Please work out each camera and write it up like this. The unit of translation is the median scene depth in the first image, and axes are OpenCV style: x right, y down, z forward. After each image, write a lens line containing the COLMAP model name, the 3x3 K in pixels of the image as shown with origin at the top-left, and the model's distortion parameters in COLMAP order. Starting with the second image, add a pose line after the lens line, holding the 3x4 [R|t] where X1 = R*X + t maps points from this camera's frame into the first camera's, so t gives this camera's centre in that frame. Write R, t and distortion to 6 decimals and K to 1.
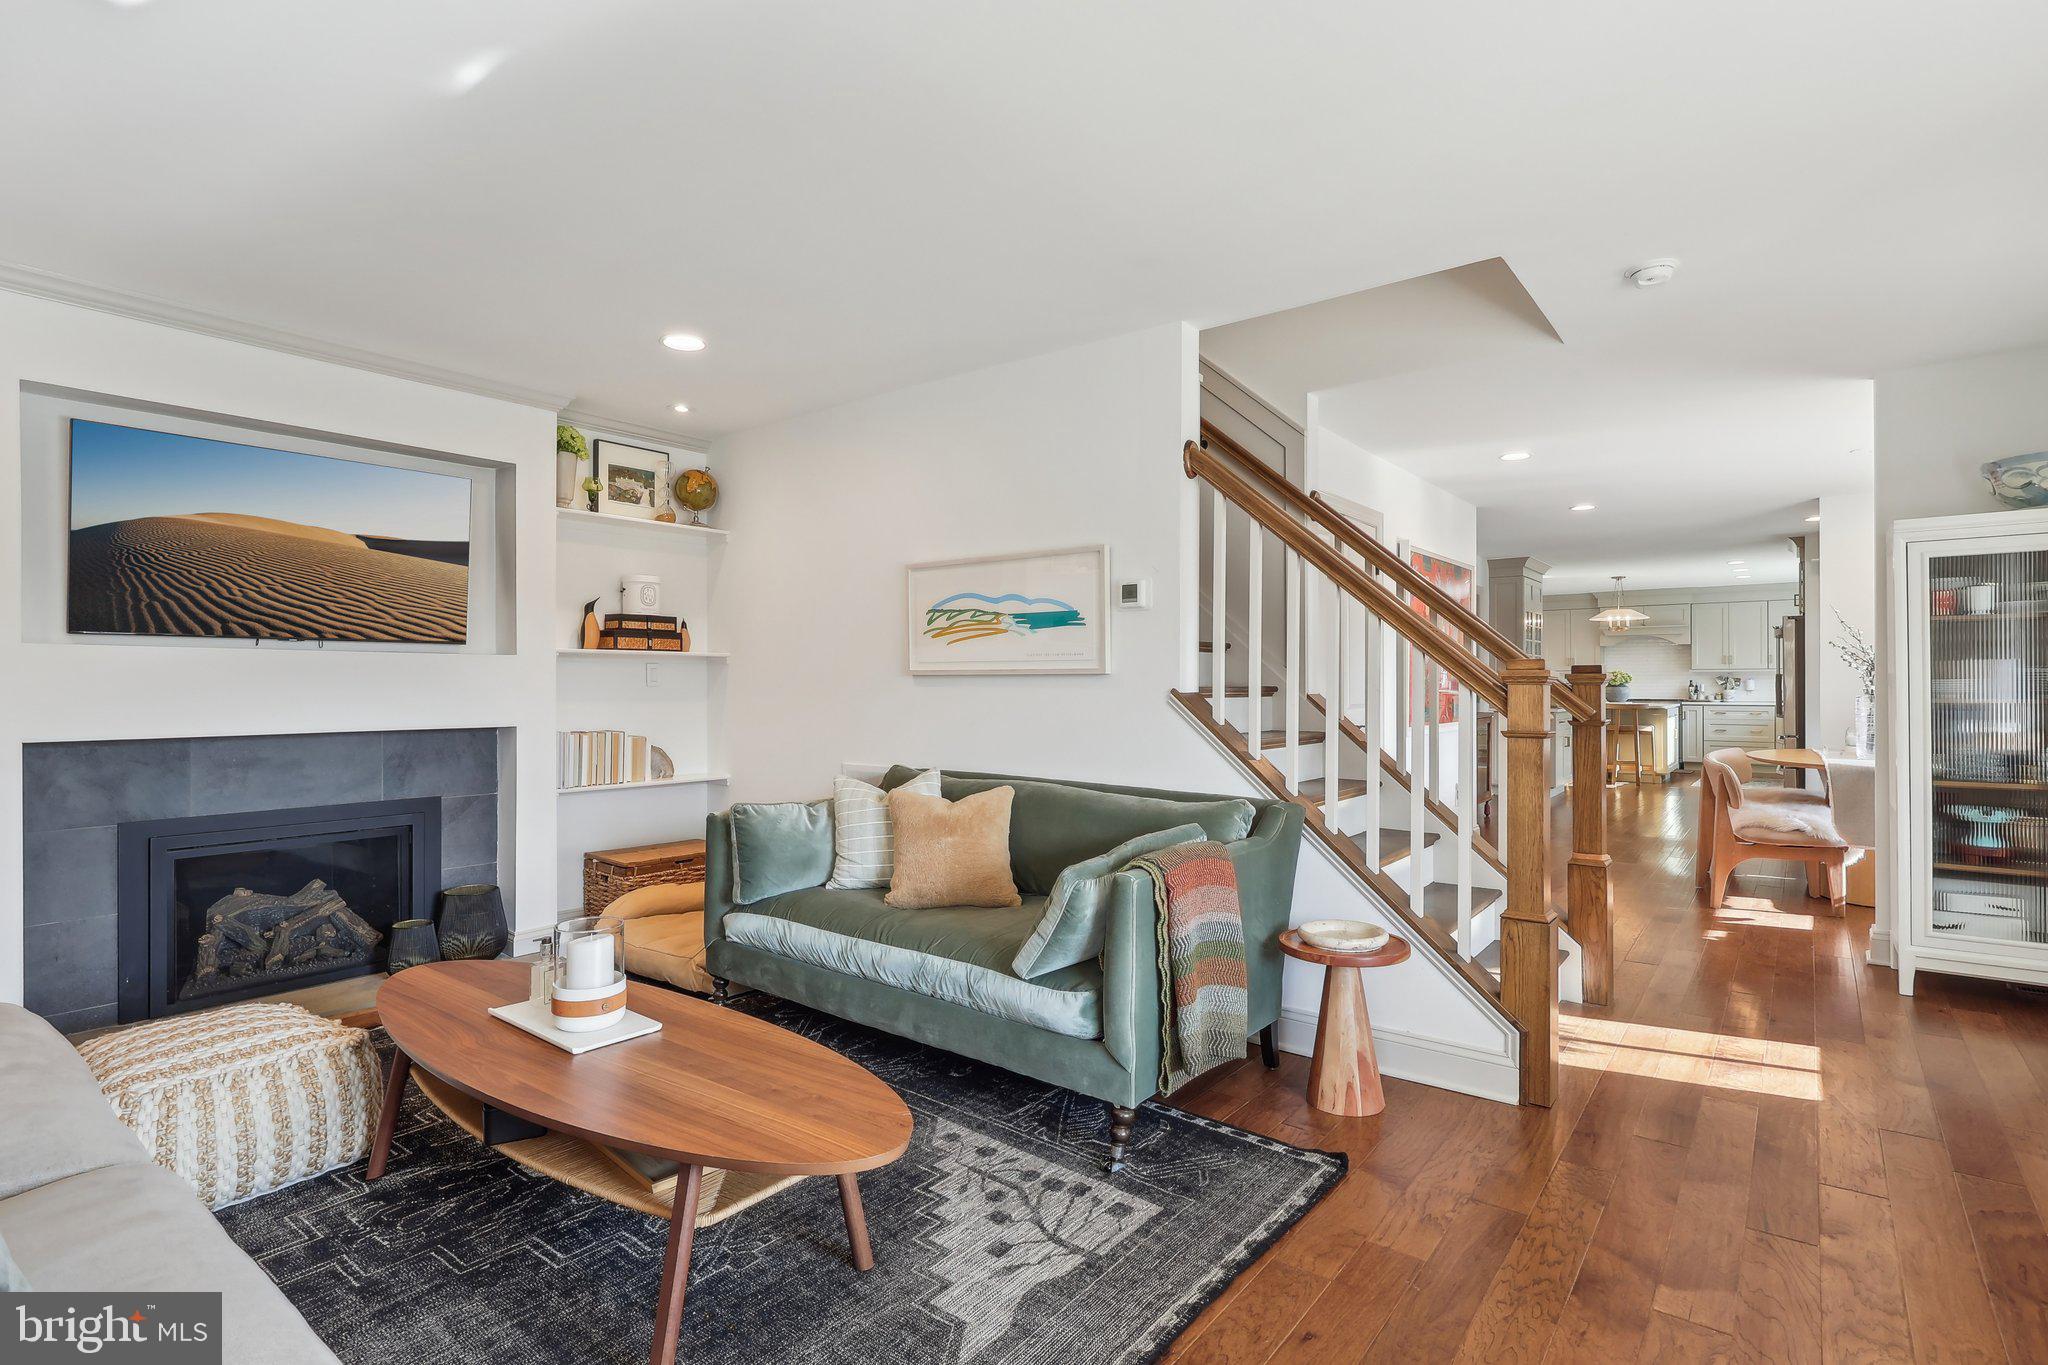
lens RADIAL K [[991.3, 0, 1024.0], [0, 991.3, 682.5], [0, 0, 1]] dist [0.001694, 0.000112]
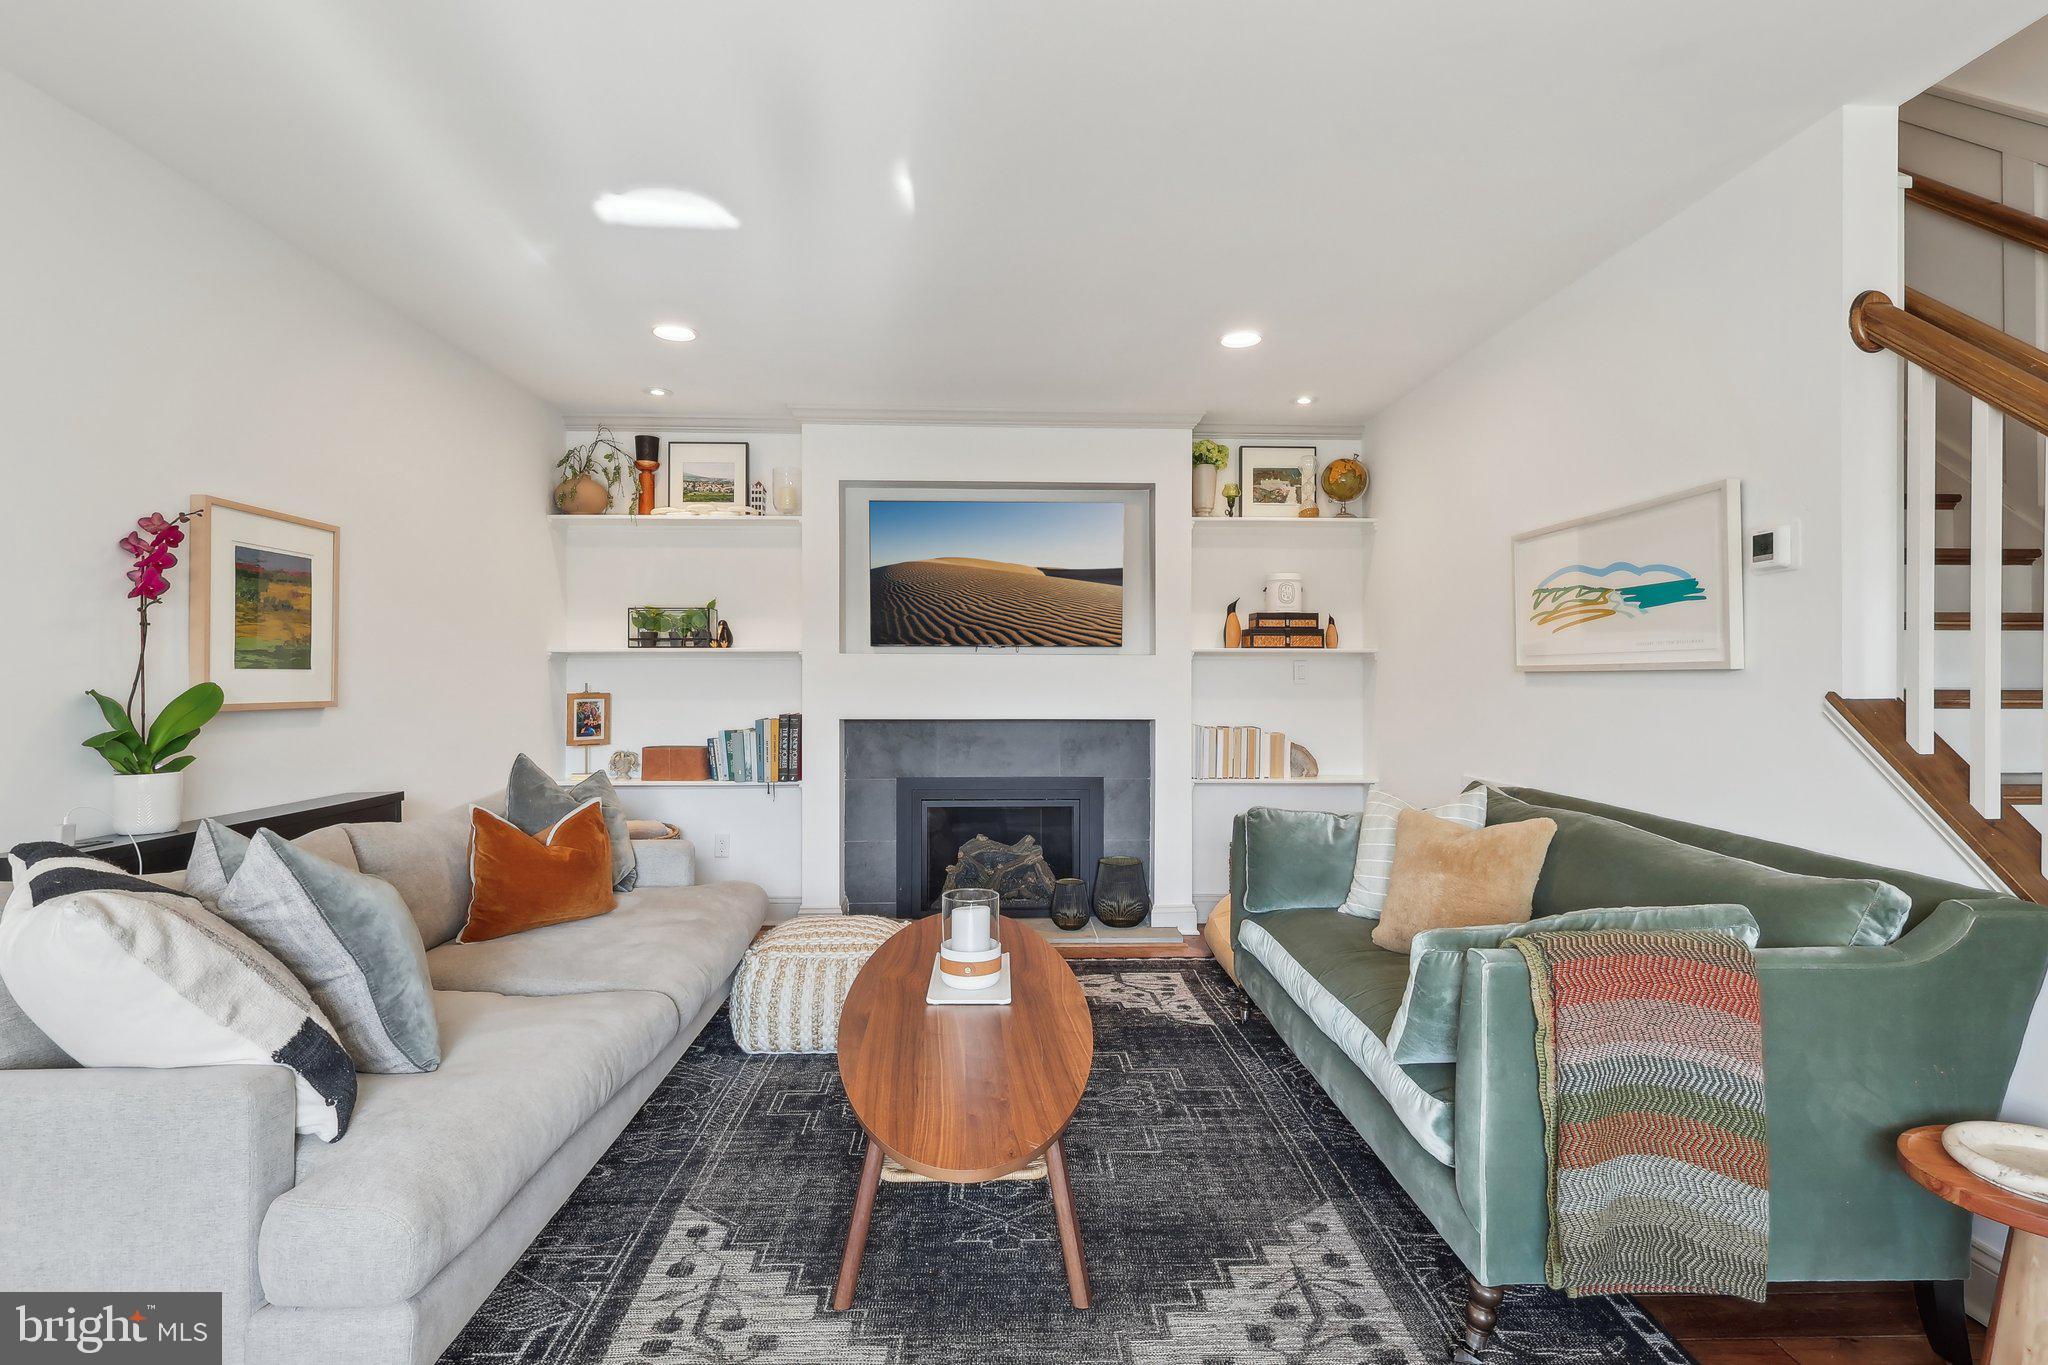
lens RADIAL K [[1004.4, 0, 1032.7], [0, 1004.4, 677.1], [0, 0, 1]] dist [-0.001254, 0.000025]
pose [[0.647344, -0.000042, -0.762198, 0.270764], [-0.001080, 0.999999, -0.000973, -0.002025], [0.762197, 0.001453, 0.647343, 0.176700]]
